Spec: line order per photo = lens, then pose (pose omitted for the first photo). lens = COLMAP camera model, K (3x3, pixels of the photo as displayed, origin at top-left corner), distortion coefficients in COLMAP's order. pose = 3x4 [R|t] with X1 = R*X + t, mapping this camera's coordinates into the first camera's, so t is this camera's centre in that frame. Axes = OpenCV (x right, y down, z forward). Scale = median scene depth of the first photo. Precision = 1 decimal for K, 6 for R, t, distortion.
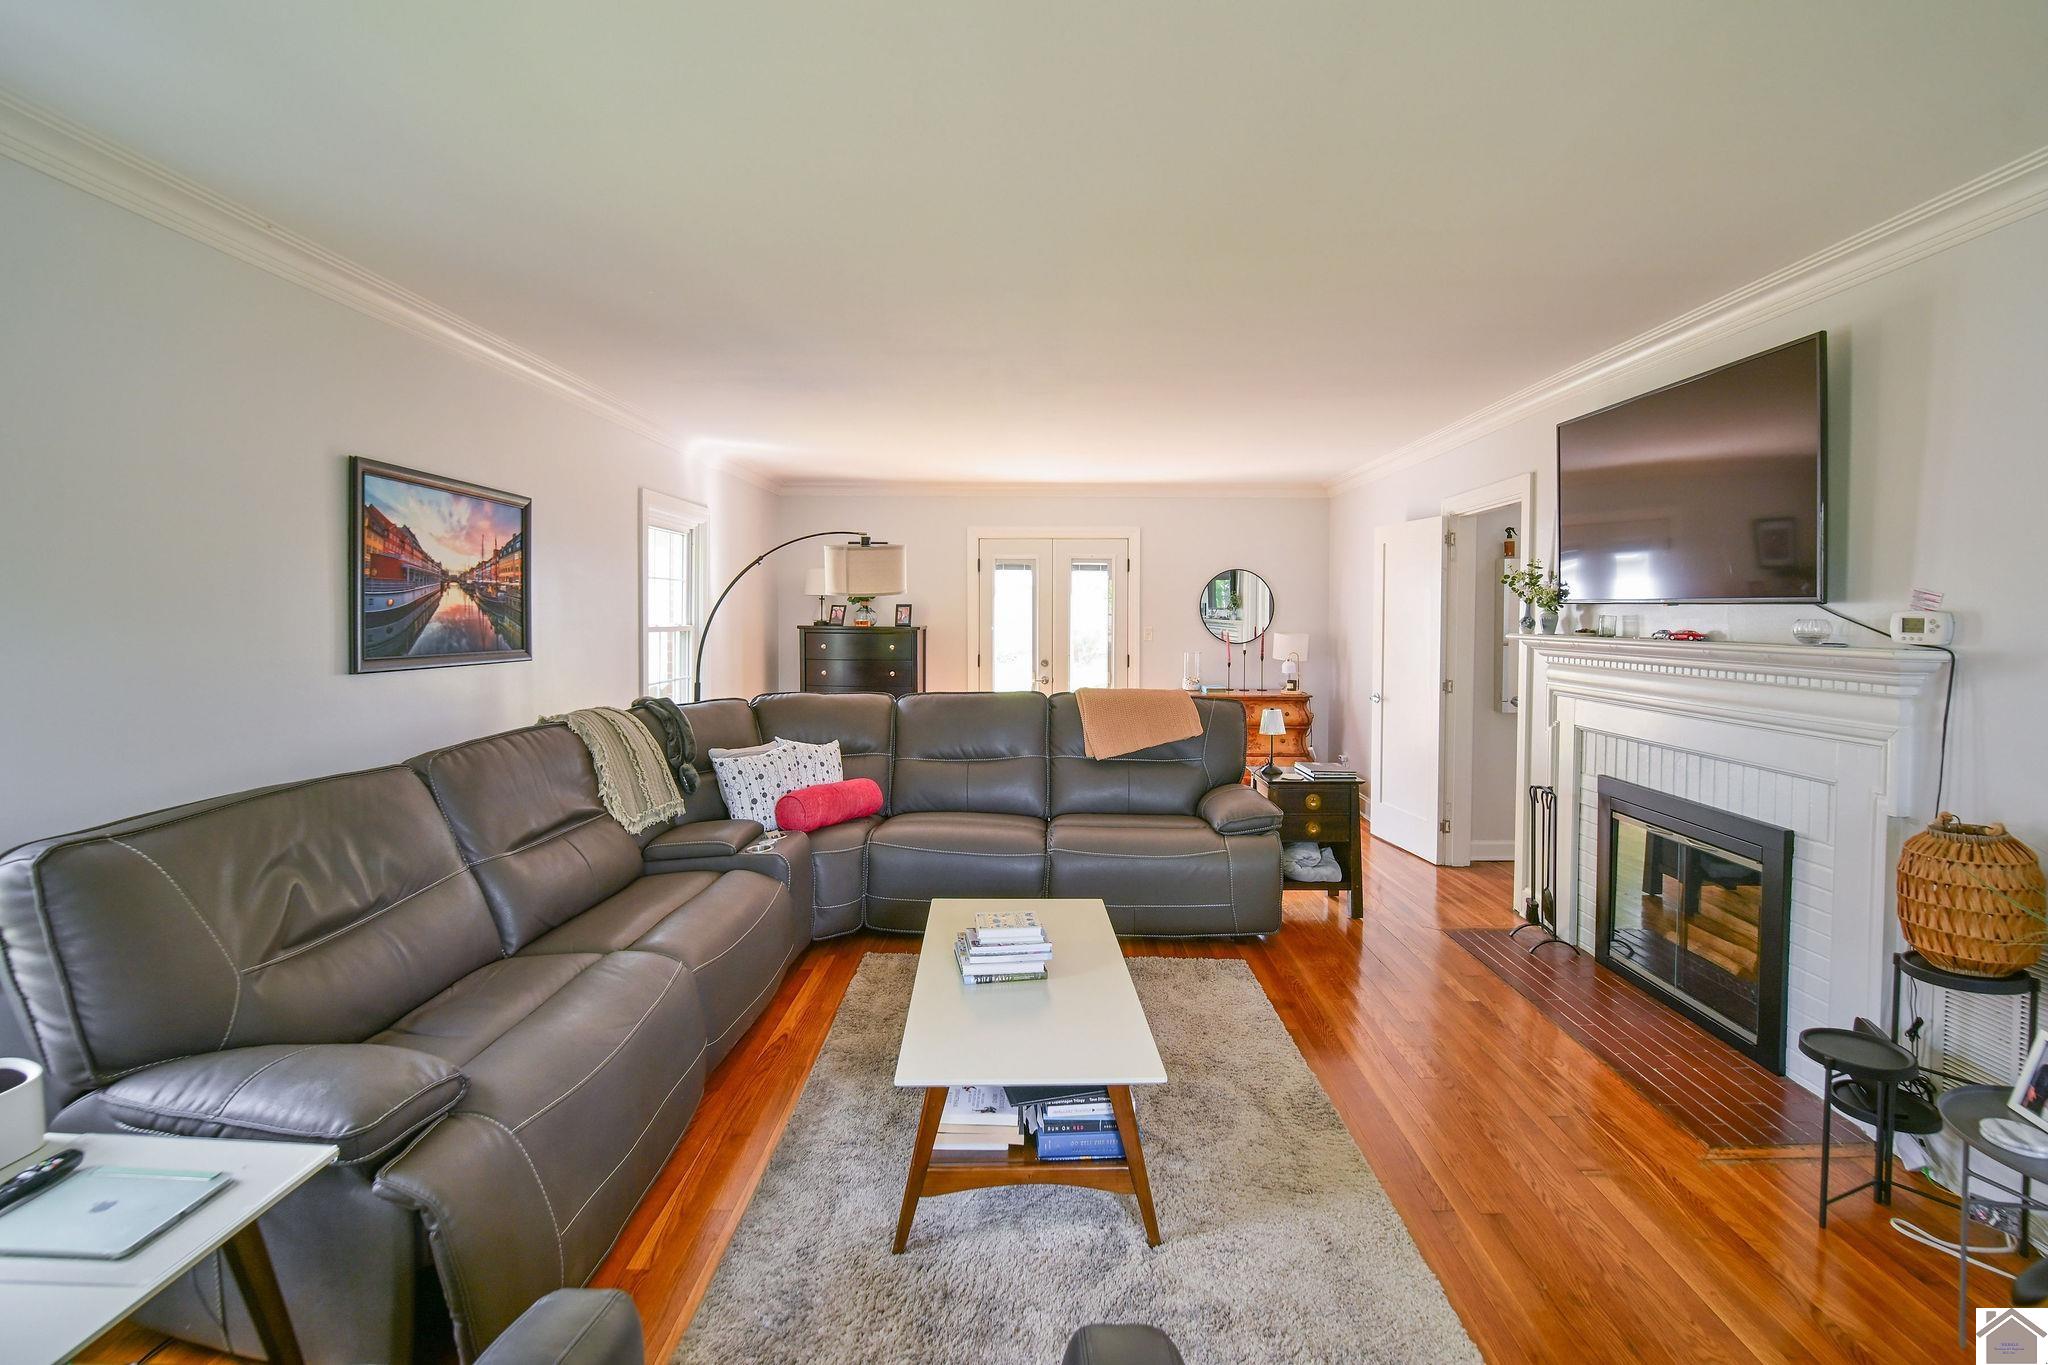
lens RADIAL K [[885.5, 0, 1028.9], [0, 885.5, 632.3], [0, 0, 1]] dist [-0.023126, -0.000059]
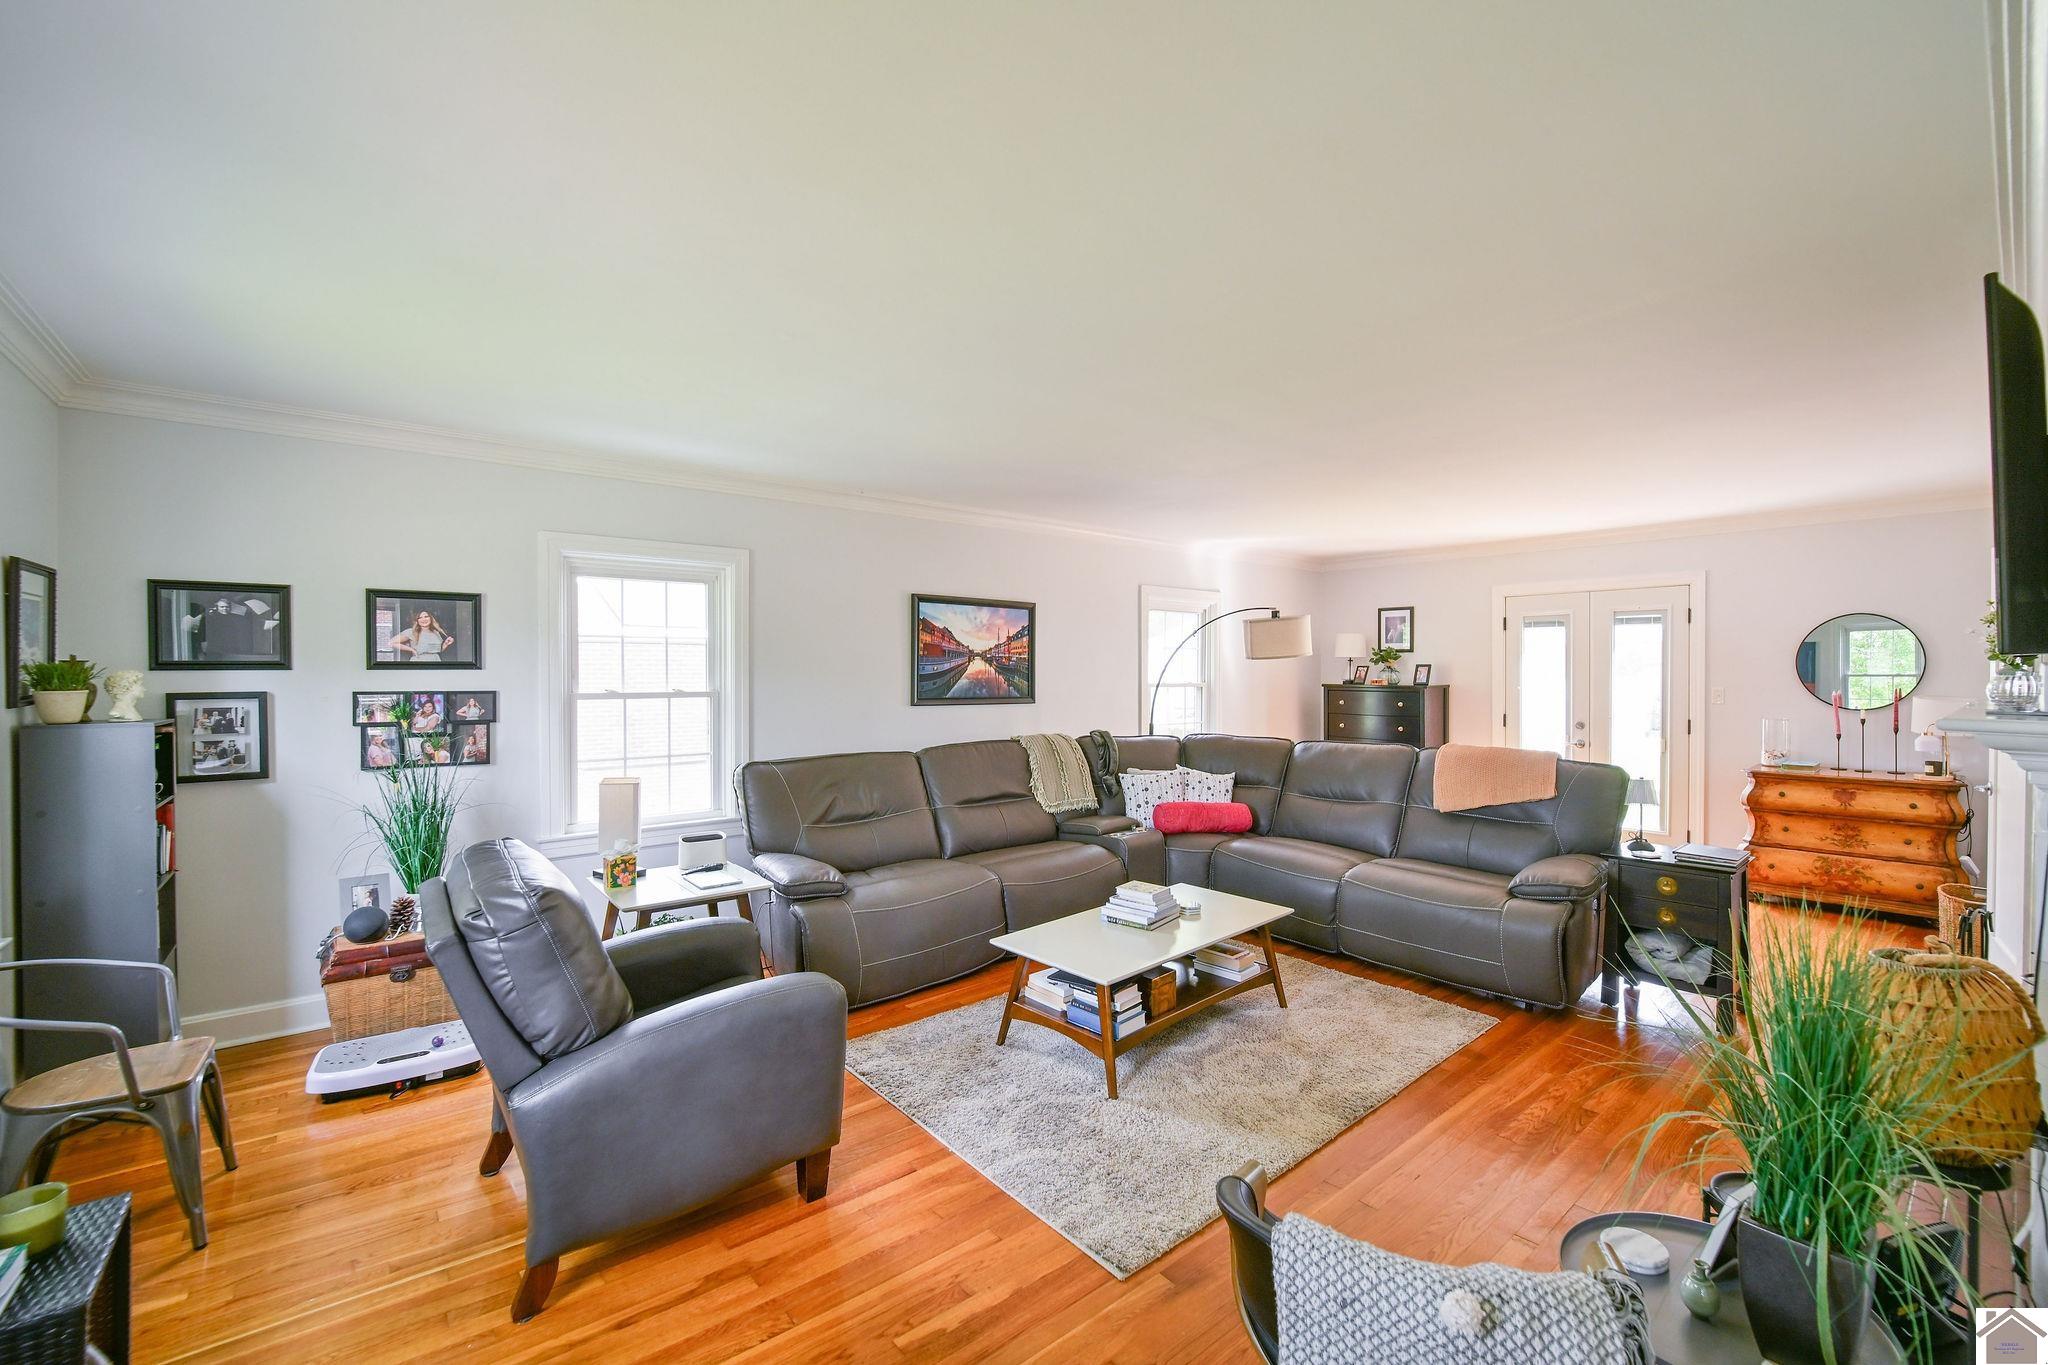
lens RADIAL K [[865.7, 0, 1048.8], [0, 865.7, 685.3], [0, 0, 1]] dist [-0.026667, -0.000159]
pose [[0.654924, 0.005677, -0.755673, 0.666237], [-0.011897, 0.999925, -0.002799, 0.003265], [0.755601, 0.010823, 0.654943, -0.024084]]
